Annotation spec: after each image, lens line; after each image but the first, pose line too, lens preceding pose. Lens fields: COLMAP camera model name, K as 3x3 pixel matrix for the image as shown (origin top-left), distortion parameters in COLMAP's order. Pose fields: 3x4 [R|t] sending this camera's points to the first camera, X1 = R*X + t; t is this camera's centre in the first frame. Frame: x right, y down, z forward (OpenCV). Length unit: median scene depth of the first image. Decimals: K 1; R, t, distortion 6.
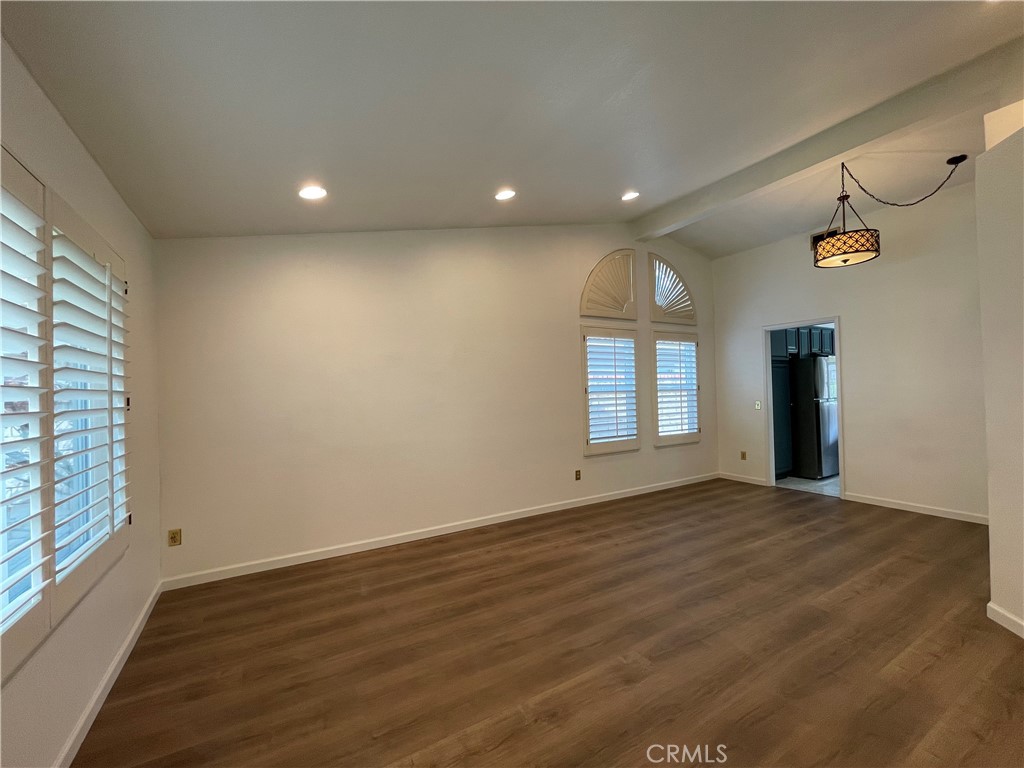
lens RADIAL K [[413.9, 0, 506.7], [0, 413.9, 387.4], [0, 0, 1]] dist [-0.002509, 0.000159]
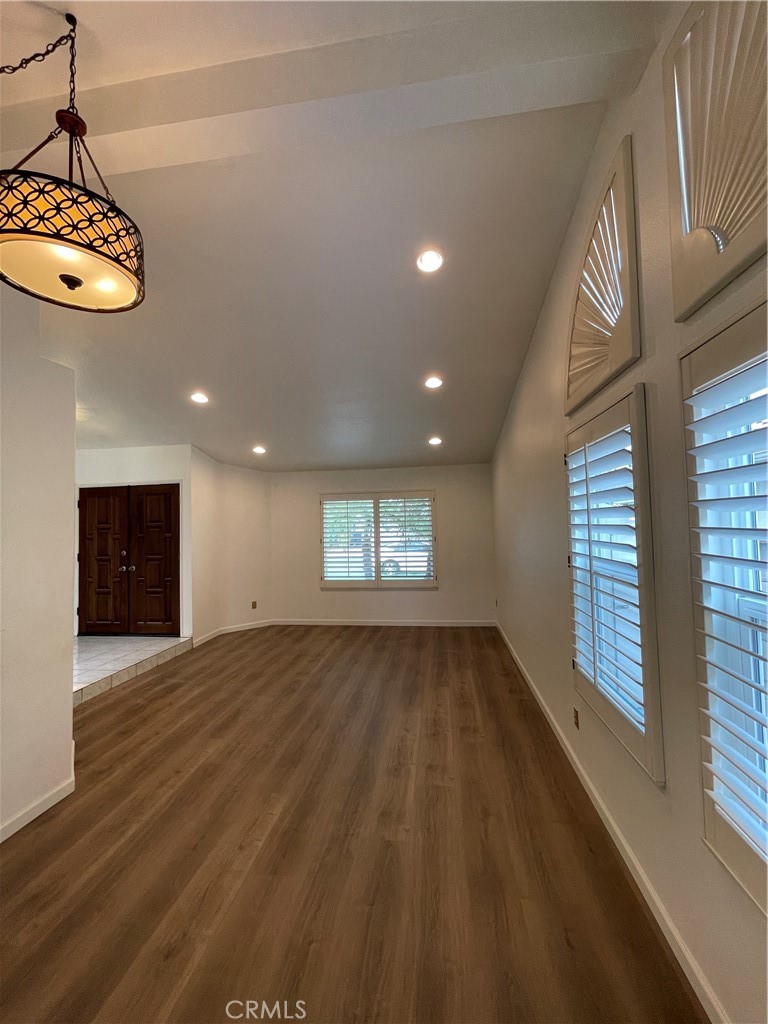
lens RADIAL K [[413.9, 0, 378.6], [0, 413.9, 508.6], [0, 0, 1]] dist [-0.002509, 0.000159]
pose [[-0.616234, 0.009461, -0.787506, 0.790640], [0.047824, 0.998532, -0.025427, -0.057981], [0.786109, -0.053330, -0.615782, 1.210287]]
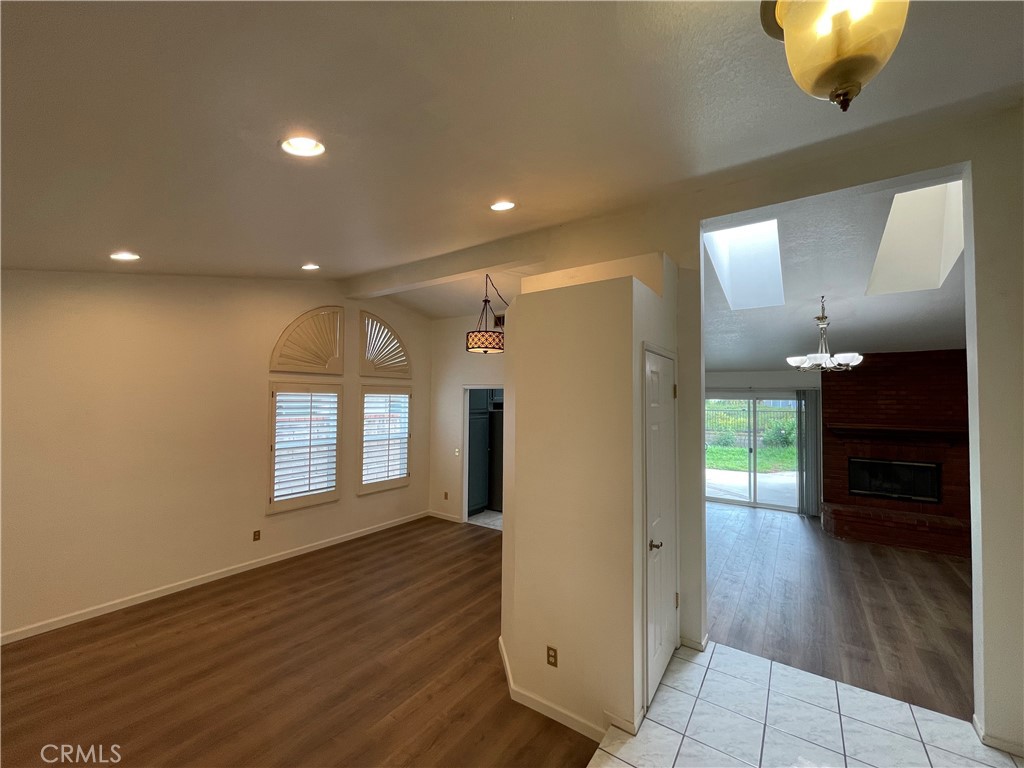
lens RADIAL K [[413.9, 0, 506.7], [0, 413.9, 387.4], [0, 0, 1]] dist [-0.002509, 0.000159]
pose [[0.907351, 0.046784, 0.417763, 0.300772], [-0.038176, 0.998852, -0.028942, -0.137141], [-0.418637, 0.010312, 0.908095, -0.137562]]
